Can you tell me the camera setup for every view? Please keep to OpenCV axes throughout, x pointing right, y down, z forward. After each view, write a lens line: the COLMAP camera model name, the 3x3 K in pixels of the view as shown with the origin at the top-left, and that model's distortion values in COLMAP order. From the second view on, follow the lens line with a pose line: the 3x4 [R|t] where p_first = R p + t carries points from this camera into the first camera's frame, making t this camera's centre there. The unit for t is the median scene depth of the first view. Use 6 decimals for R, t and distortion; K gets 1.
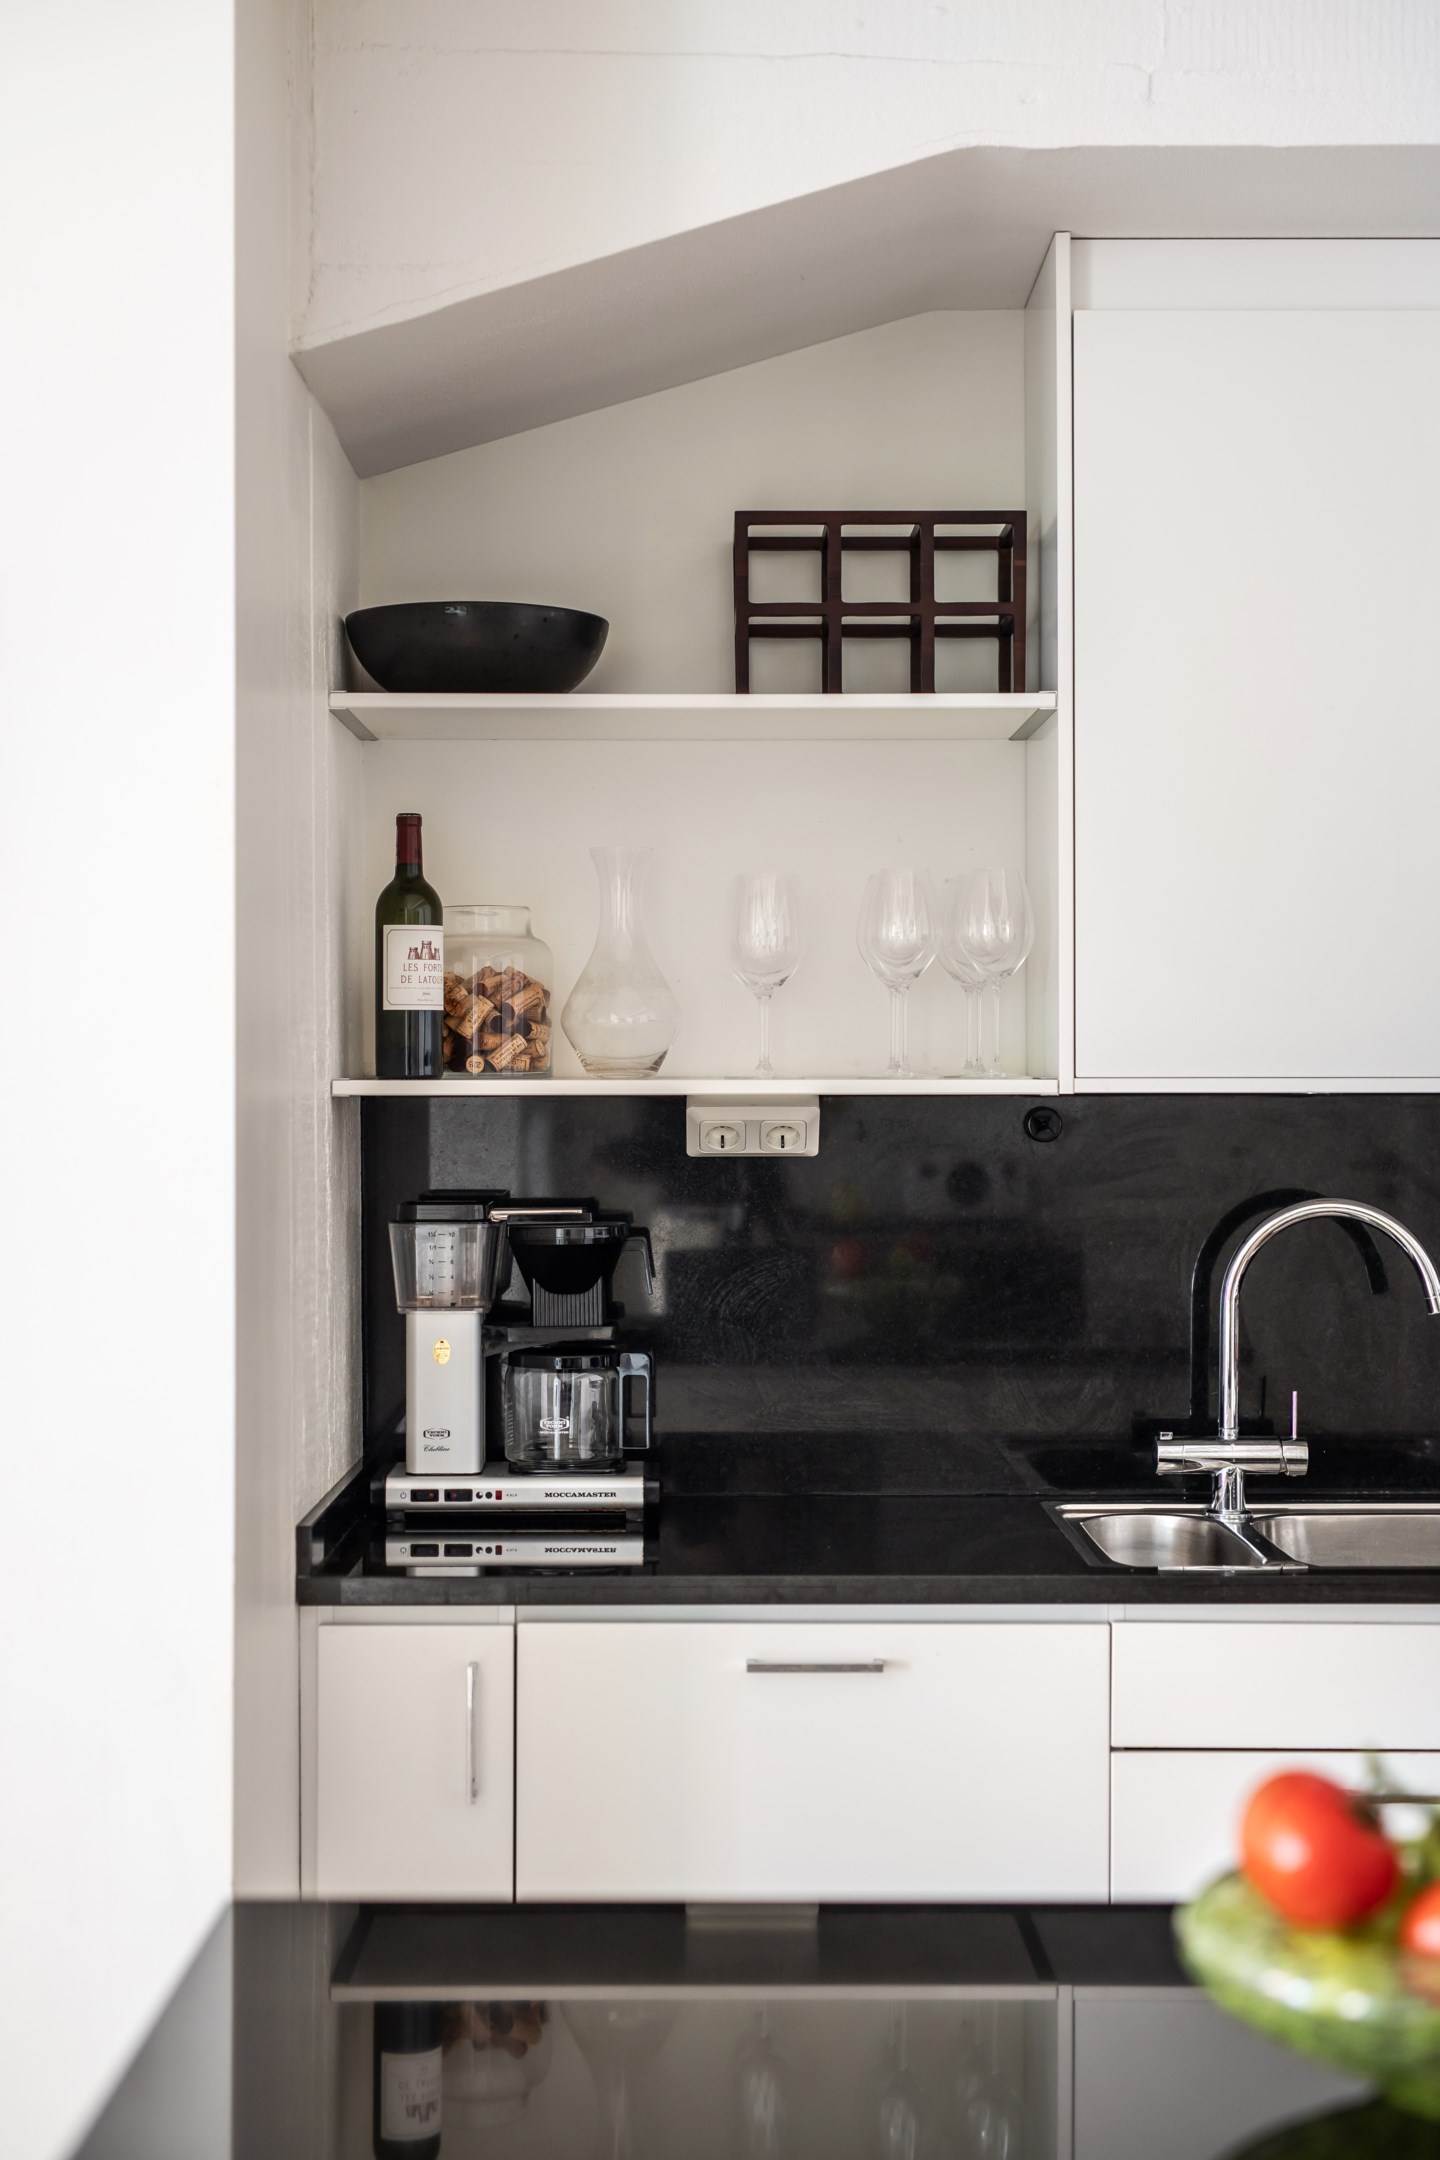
lens RADIAL K [[3034.8, 0, 720.0], [0, 3034.8, 1080.0], [0, 0, 1]] dist [-0.024548, 0.148014]
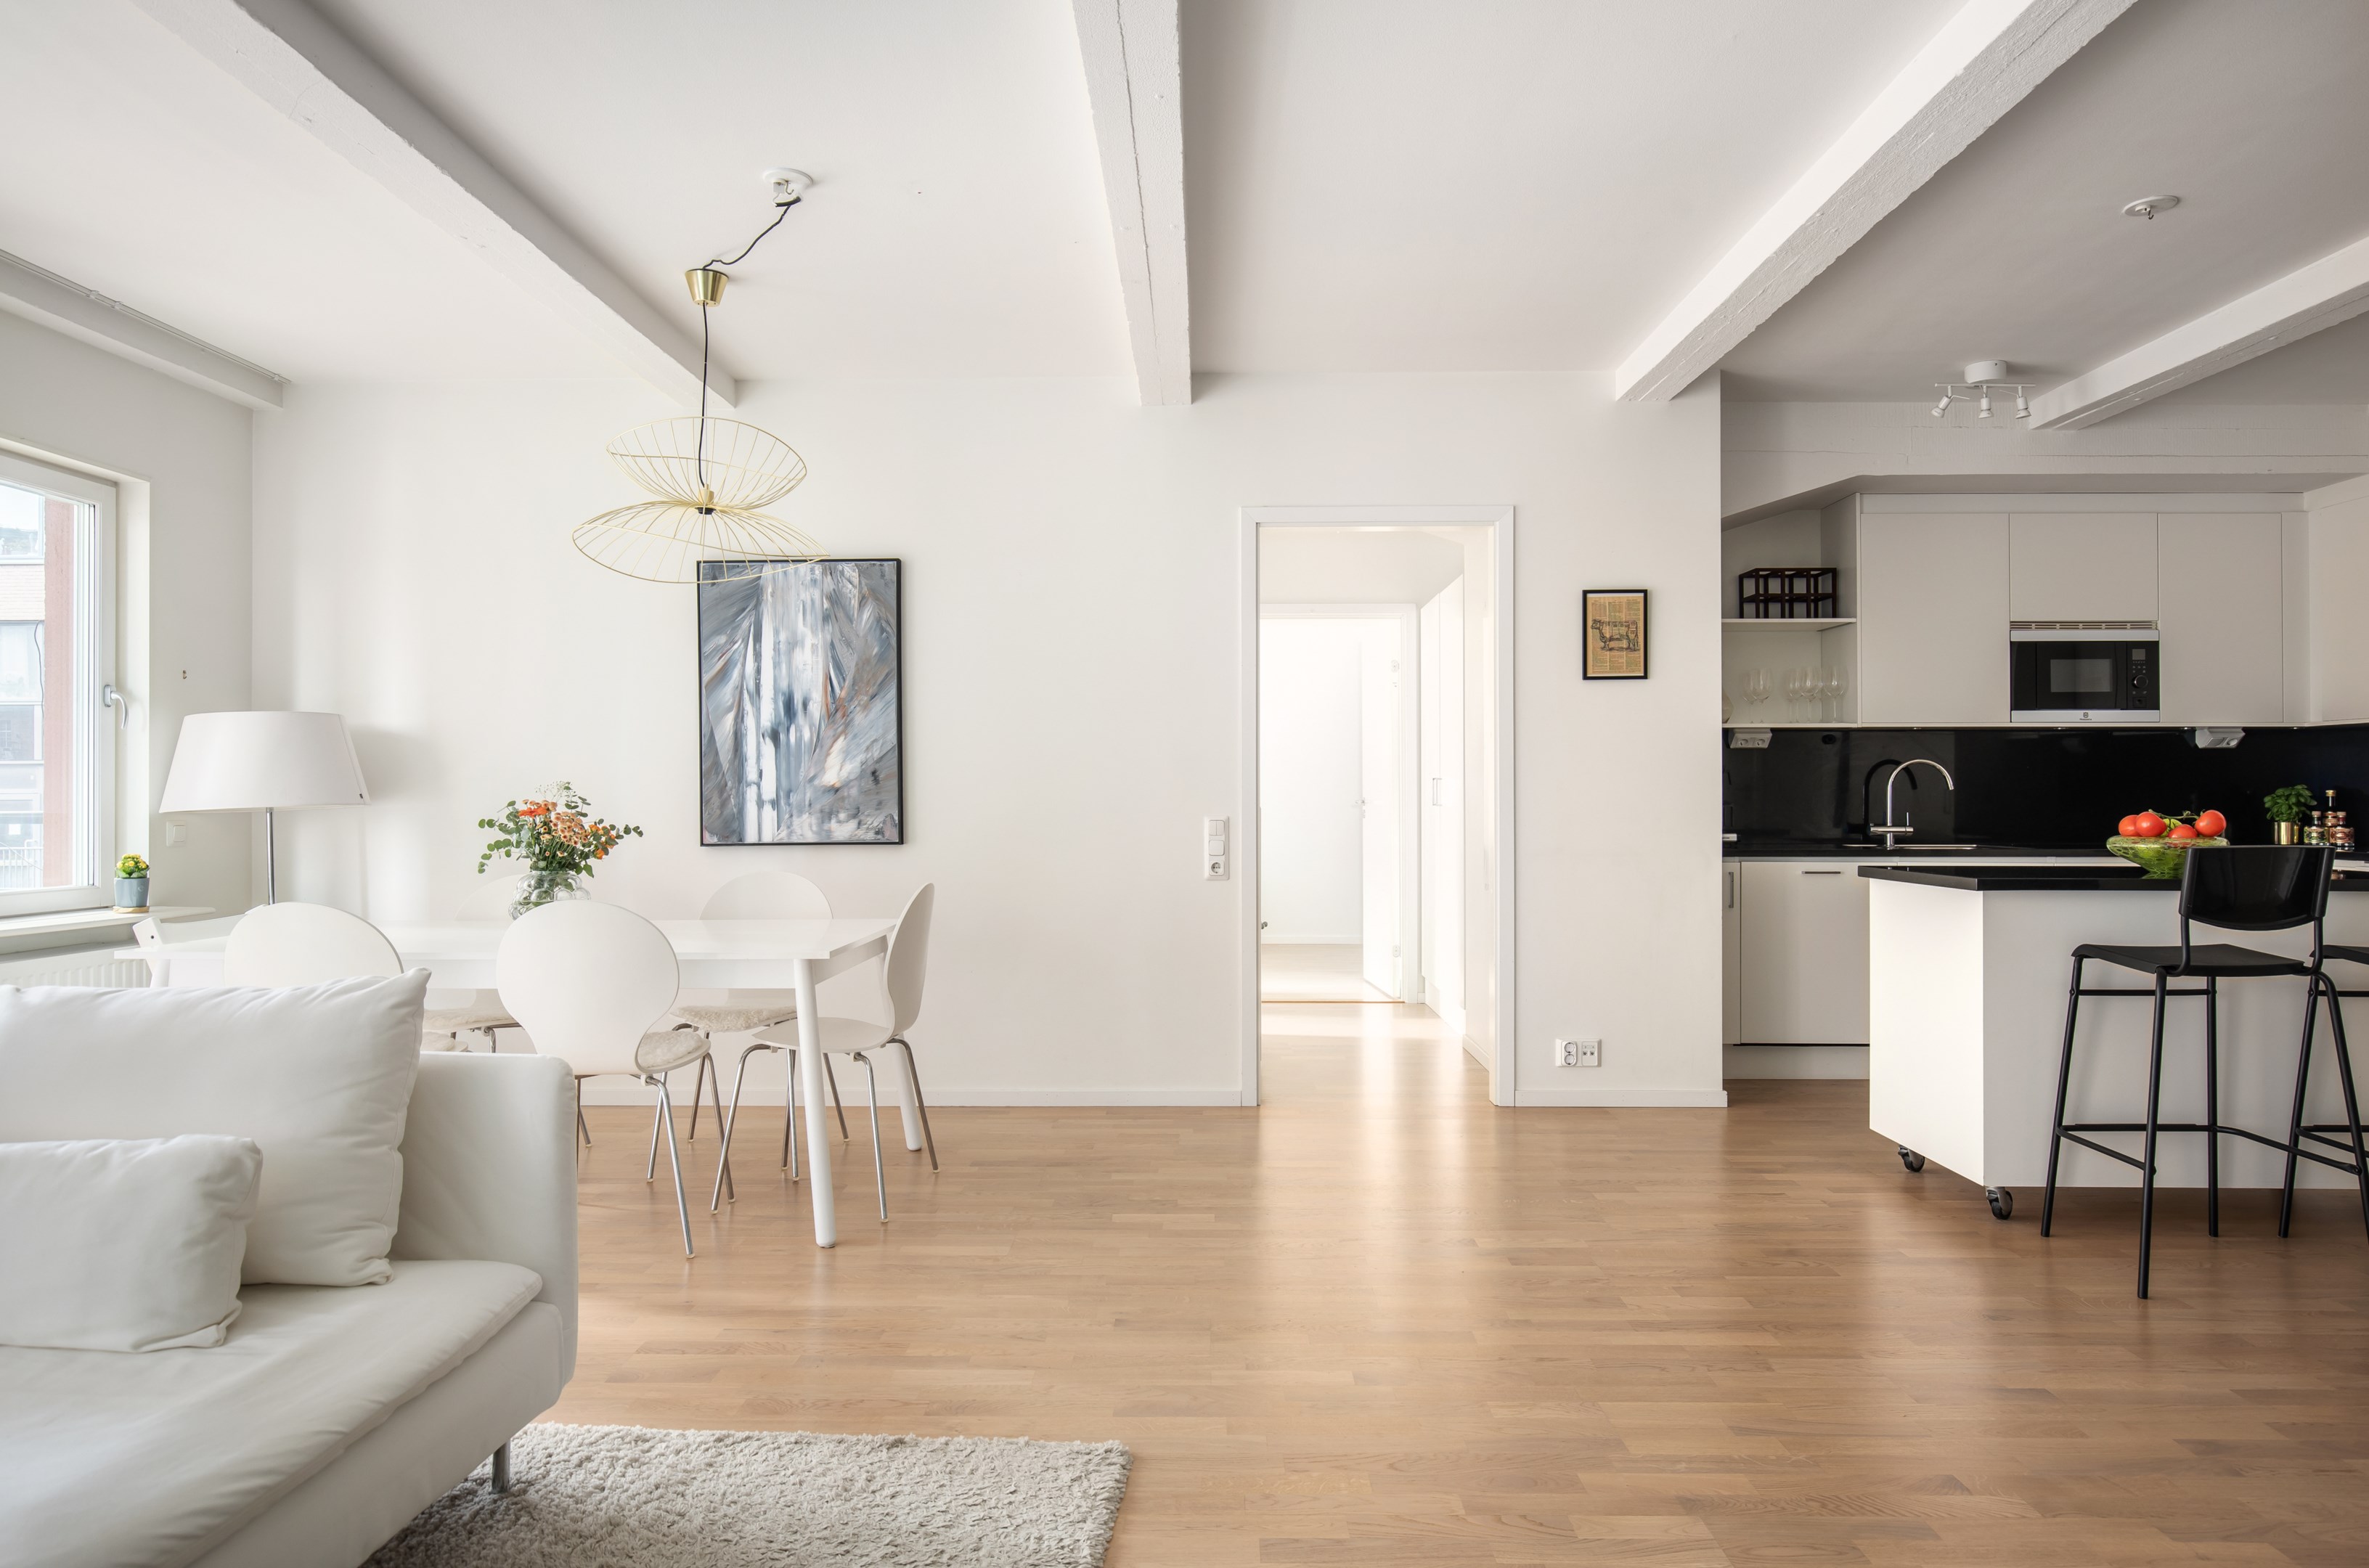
lens RADIAL K [[1388.8, 0, 1190.2], [0, 1388.8, 783.9], [0, 0, 1]] dist [-0.003130, 0.000056]
pose [[0.999259, 0.000366, -0.038484, -0.610778], [-0.000712, 0.999959, -0.008988, 0.086136], [0.038479, 0.009008, 0.999219, -0.683251]]
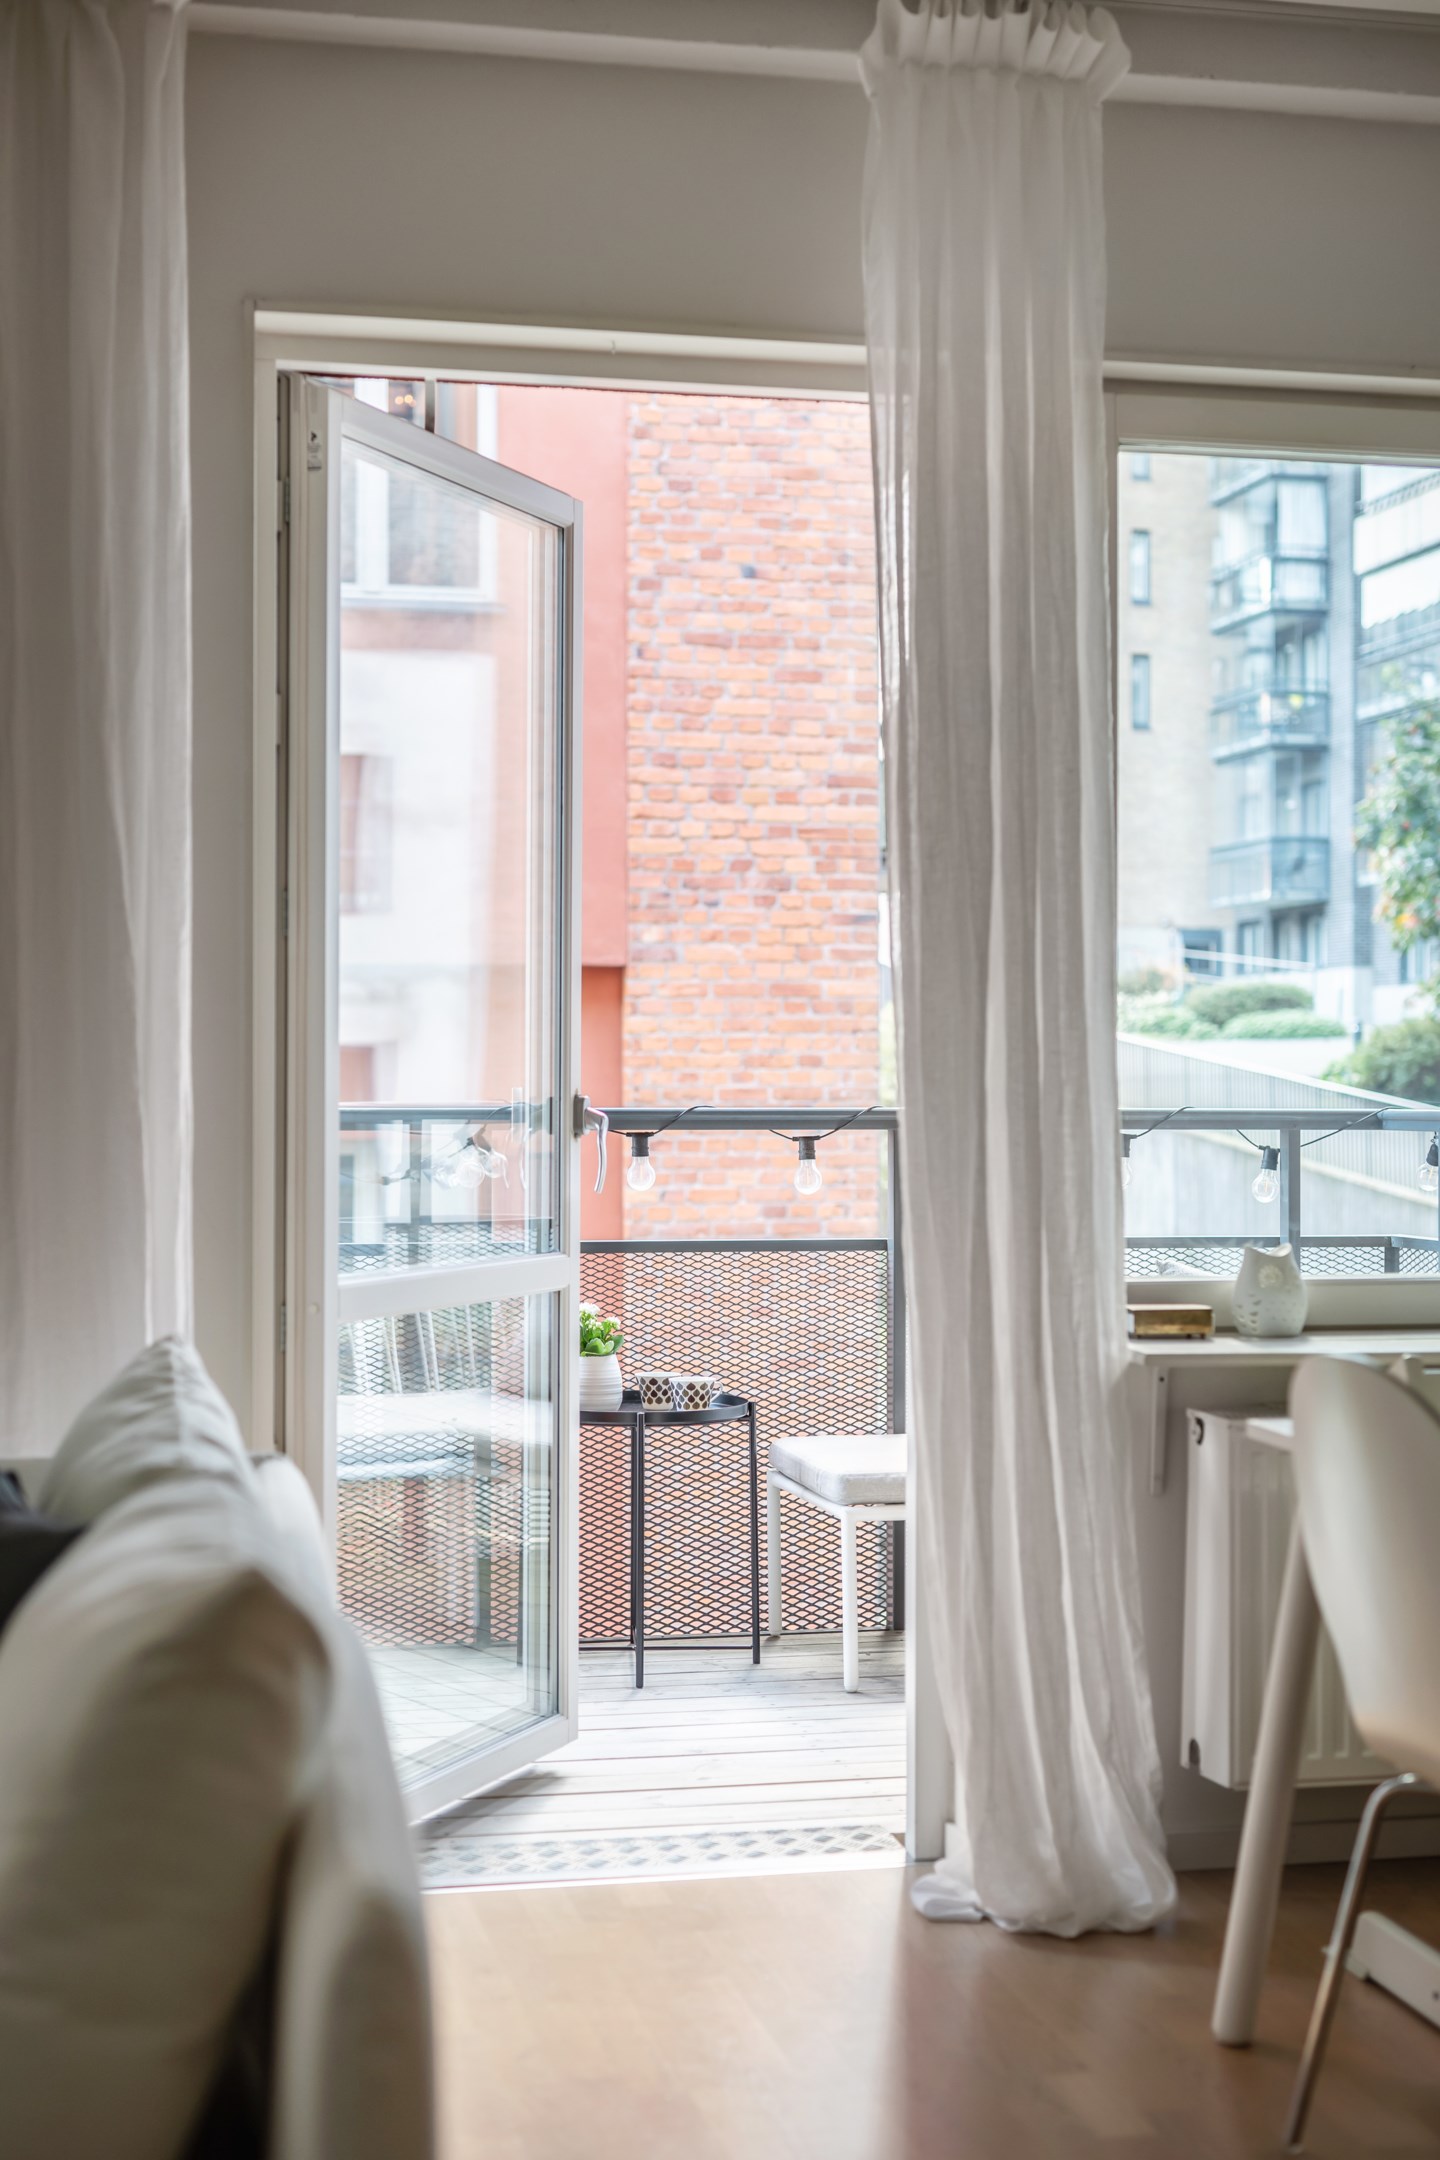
lens RADIAL K [[3034.8, 0, 720.0], [0, 3034.8, 1080.0], [0, 0, 1]] dist [-0.024548, 0.148014]
pose [[0.184187, 0.003876, -0.982884, -0.447857], [-0.003480, 0.999989, 0.003291, 0.080530], [0.982885, 0.002814, 0.184198, -0.078820]]
